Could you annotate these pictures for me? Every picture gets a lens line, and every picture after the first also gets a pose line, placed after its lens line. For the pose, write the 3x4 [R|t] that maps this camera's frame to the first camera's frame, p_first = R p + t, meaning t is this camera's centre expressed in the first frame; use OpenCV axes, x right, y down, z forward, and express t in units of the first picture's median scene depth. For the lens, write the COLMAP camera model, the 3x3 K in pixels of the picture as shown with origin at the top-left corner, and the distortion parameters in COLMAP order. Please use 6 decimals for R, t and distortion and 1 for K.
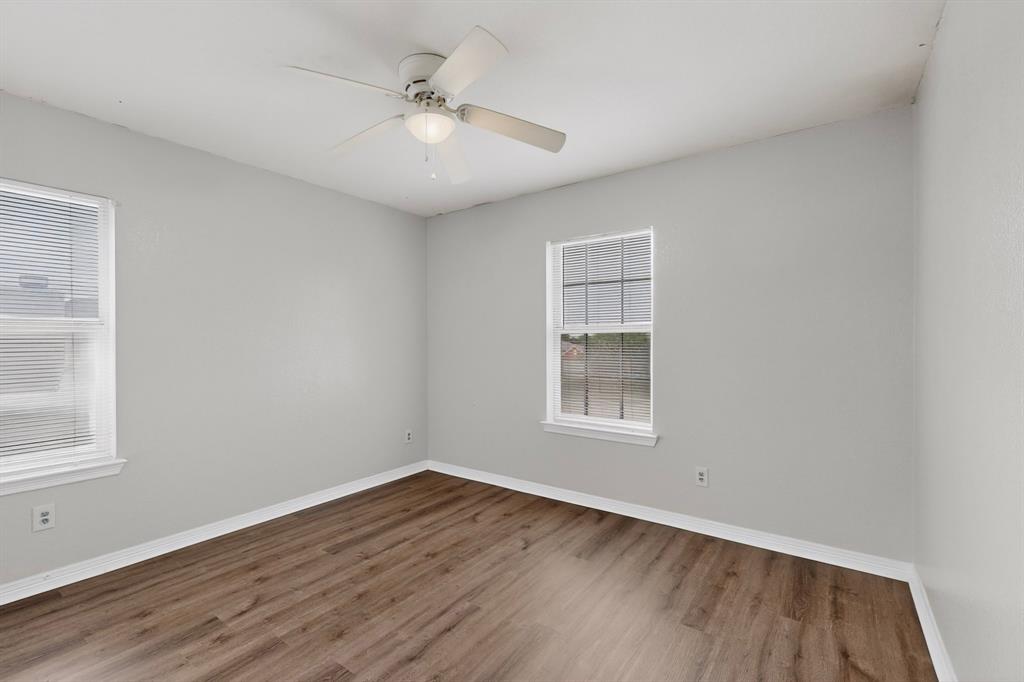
lens RADIAL K [[448.4, 0, 512.0], [0, 448.4, 341.0], [0, 0, 1]] dist [0.002626, 0.000387]
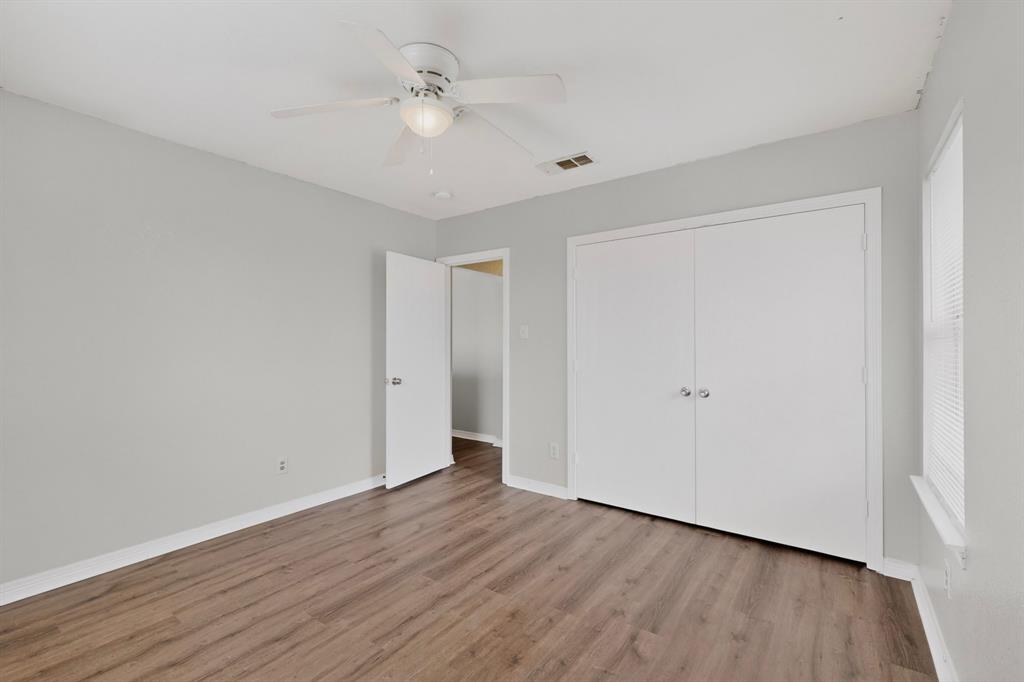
lens RADIAL K [[448.4, 0, 512.0], [0, 448.4, 341.0], [0, 0, 1]] dist [0.002626, 0.000387]
pose [[-0.999887, 0.004323, 0.014406, -0.326587], [0.004158, 0.999925, -0.011519, 0.008396], [-0.014455, -0.011457, -0.999830, 1.705537]]
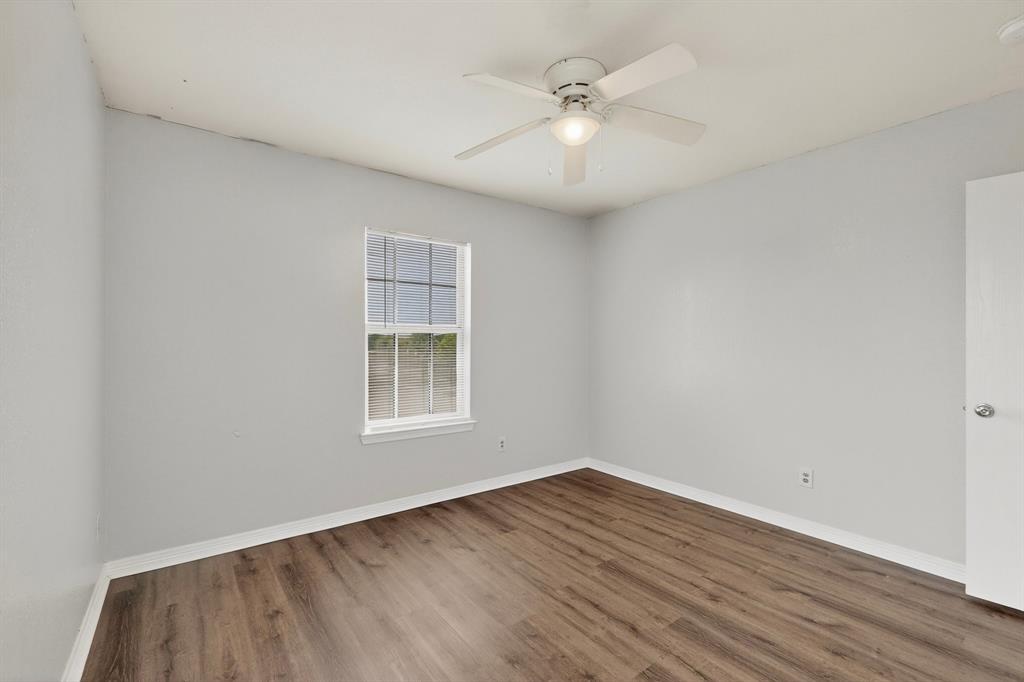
lens RADIAL K [[448.4, 0, 512.0], [0, 448.4, 341.0], [0, 0, 1]] dist [0.002626, 0.000387]
pose [[0.306889, 0.001095, 0.951745, -1.038388], [-0.005823, 0.999983, 0.000727, -0.002843], [-0.951727, -0.005765, 0.306891, 0.717224]]
